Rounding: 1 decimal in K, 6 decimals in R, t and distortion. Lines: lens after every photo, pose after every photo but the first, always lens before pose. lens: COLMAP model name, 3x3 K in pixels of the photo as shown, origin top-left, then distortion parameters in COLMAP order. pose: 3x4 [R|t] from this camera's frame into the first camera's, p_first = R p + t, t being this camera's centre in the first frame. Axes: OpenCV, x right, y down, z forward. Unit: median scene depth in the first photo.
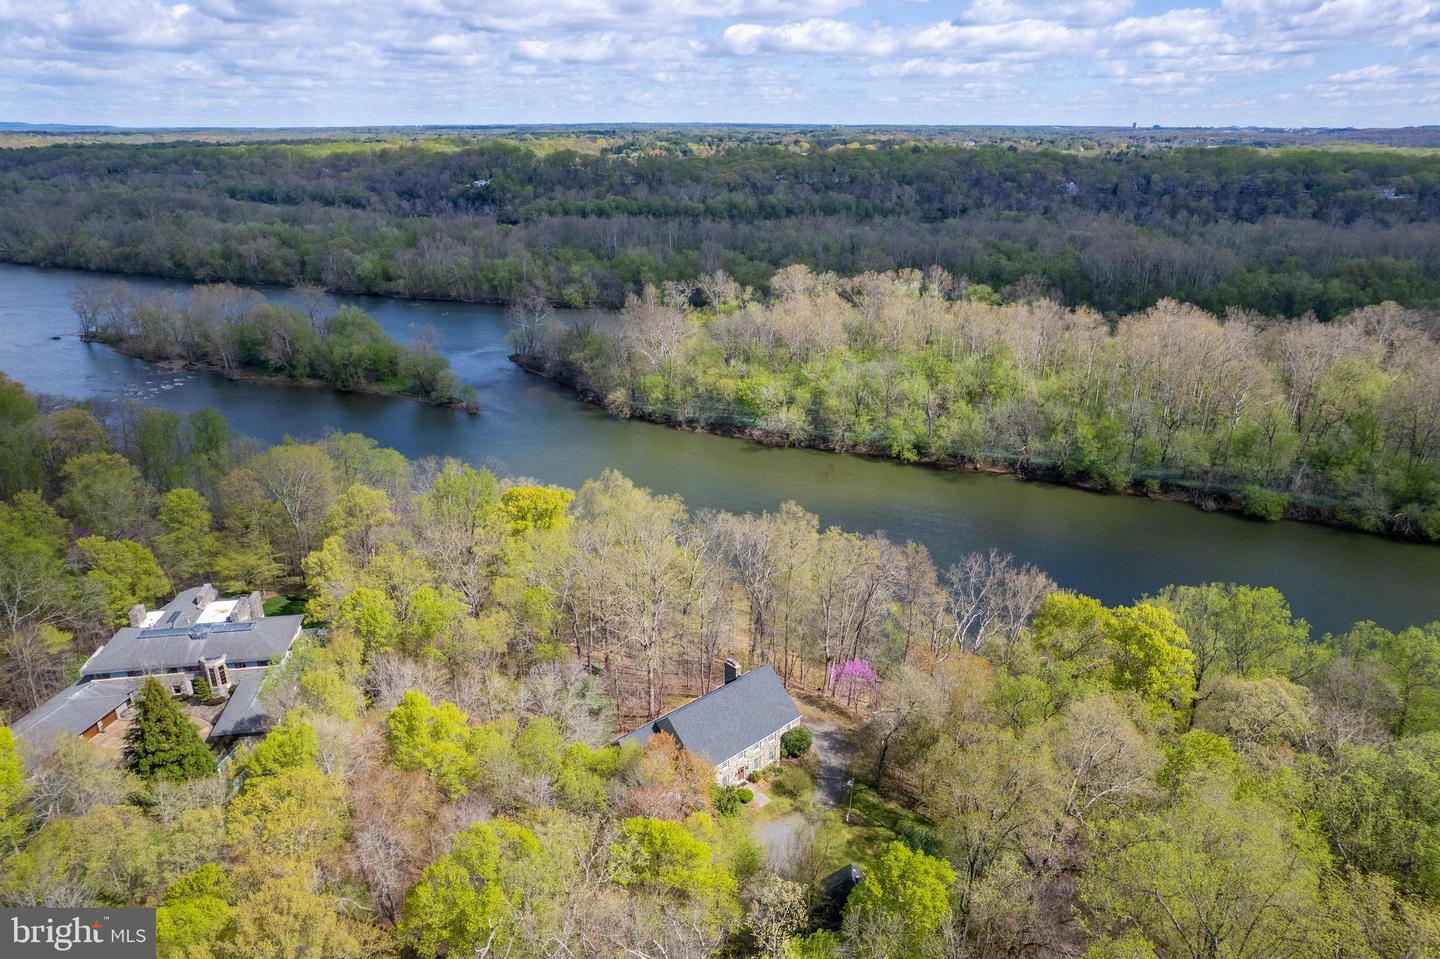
lens RADIAL K [[943.8, 0, 716.9], [0, 943.8, 479.1], [0, 0, 1]] dist [-0.078512, 0.062209]
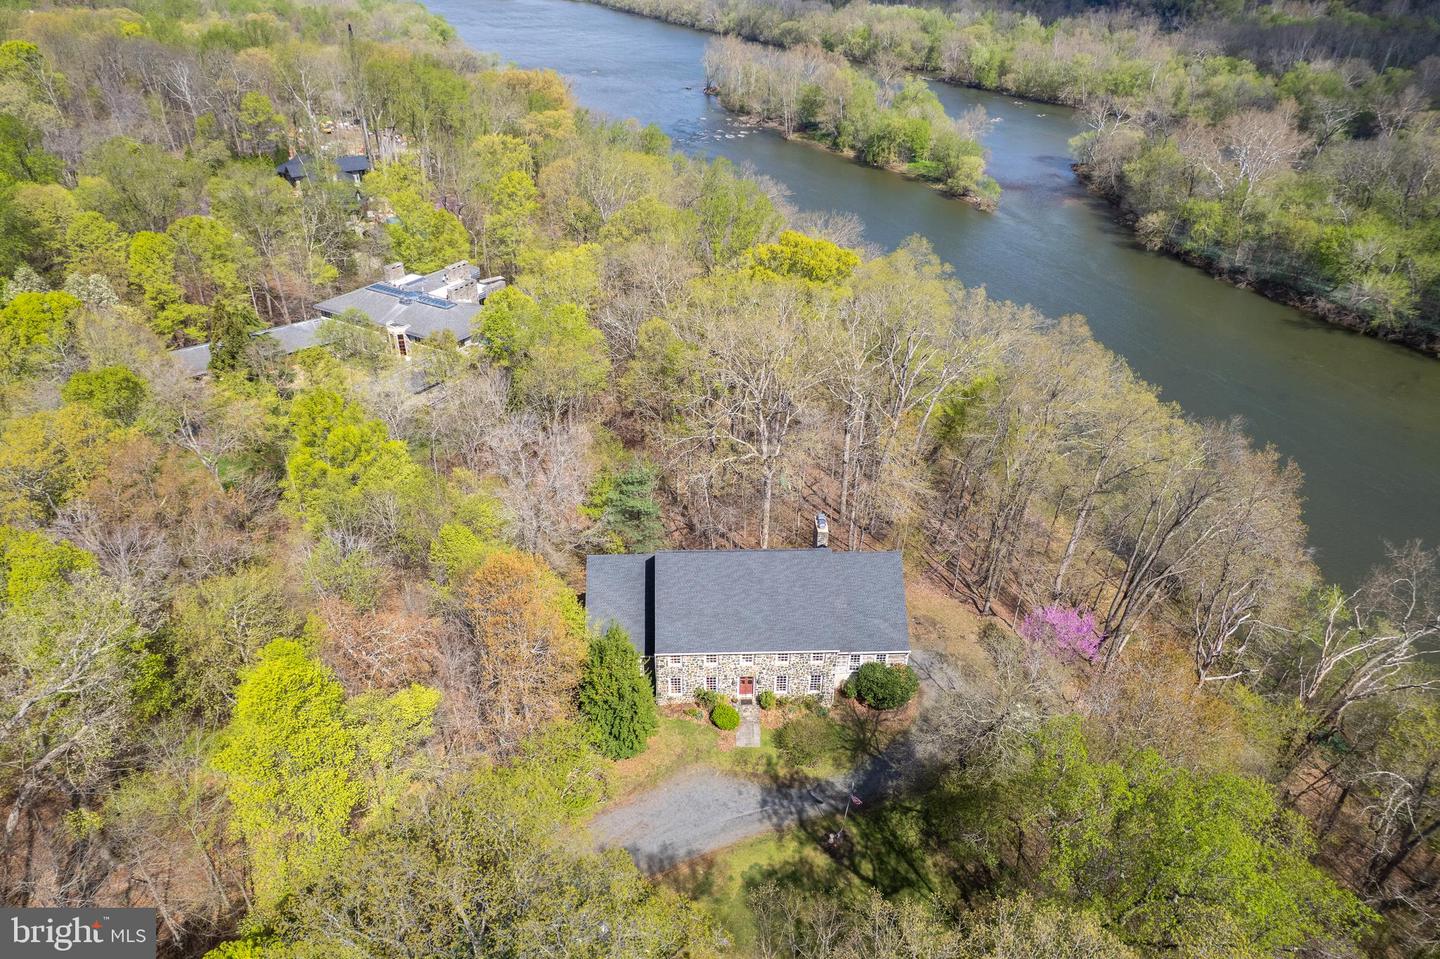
lens RADIAL K [[922.2, 0, 720.7], [0, 922.2, 478.4], [0, 0, 1]] dist [-0.081586, 0.073046]
pose [[0.763501, 0.338099, -0.550232, 0.120564], [-0.239205, 0.939461, 0.245346, 0.015738], [0.599873, -0.055703, 0.798154, 0.203822]]
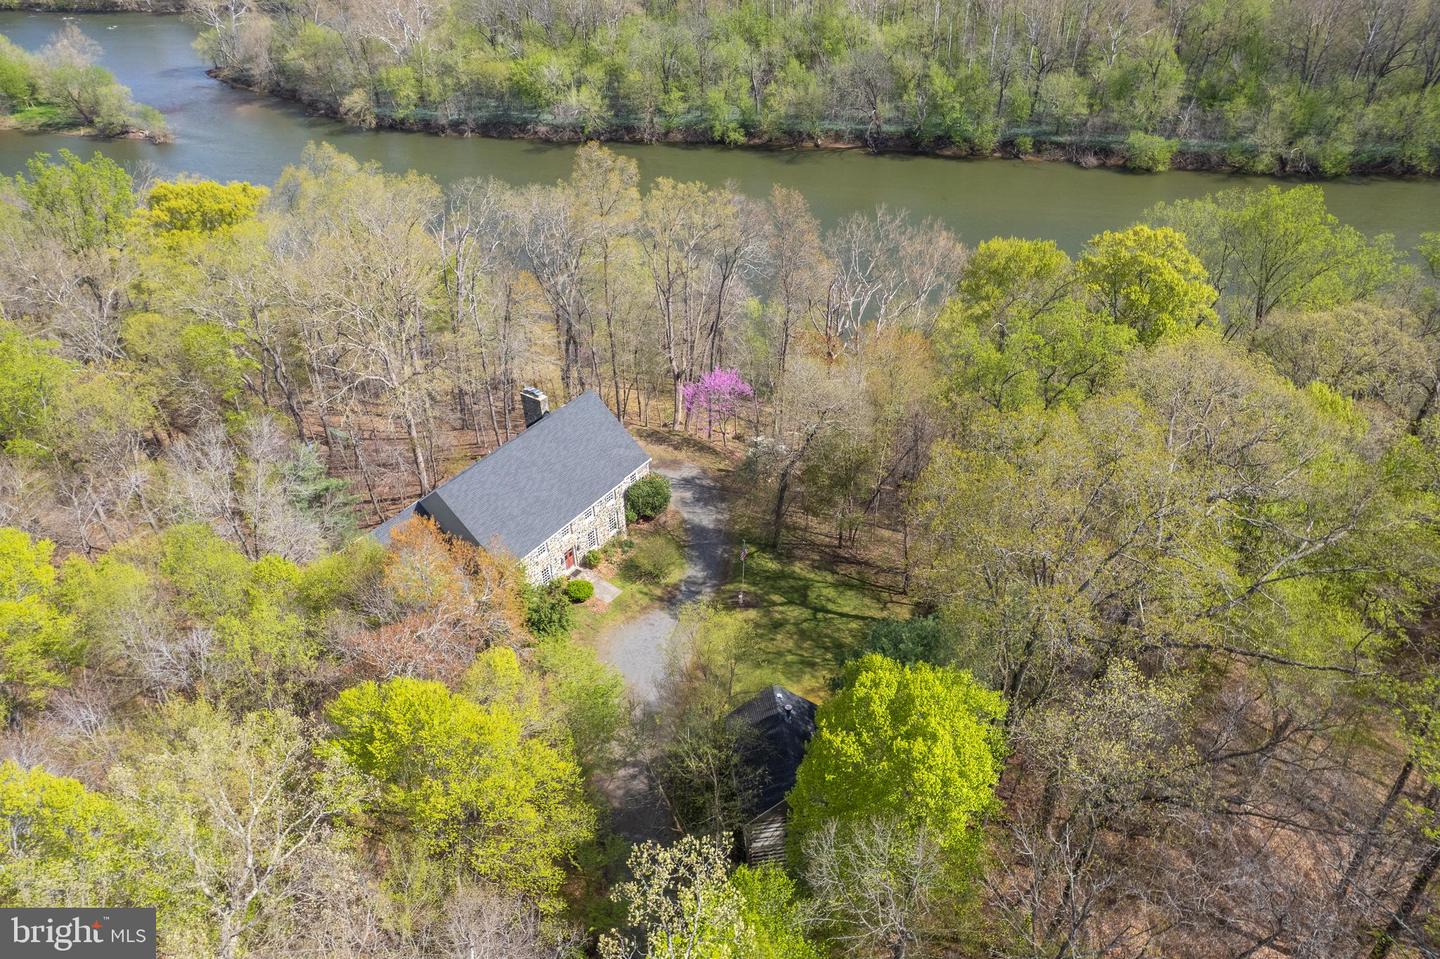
lens RADIAL K [[983.9, 0, 721.2], [0, 983.9, 465.6], [0, 0, 1]] dist [-0.081633, 0.086980]
pose [[0.974599, -0.145493, 0.170262, 0.008605], [0.100651, 0.963683, 0.247354, 0.038488], [-0.200066, -0.223934, 0.953849, 0.139806]]
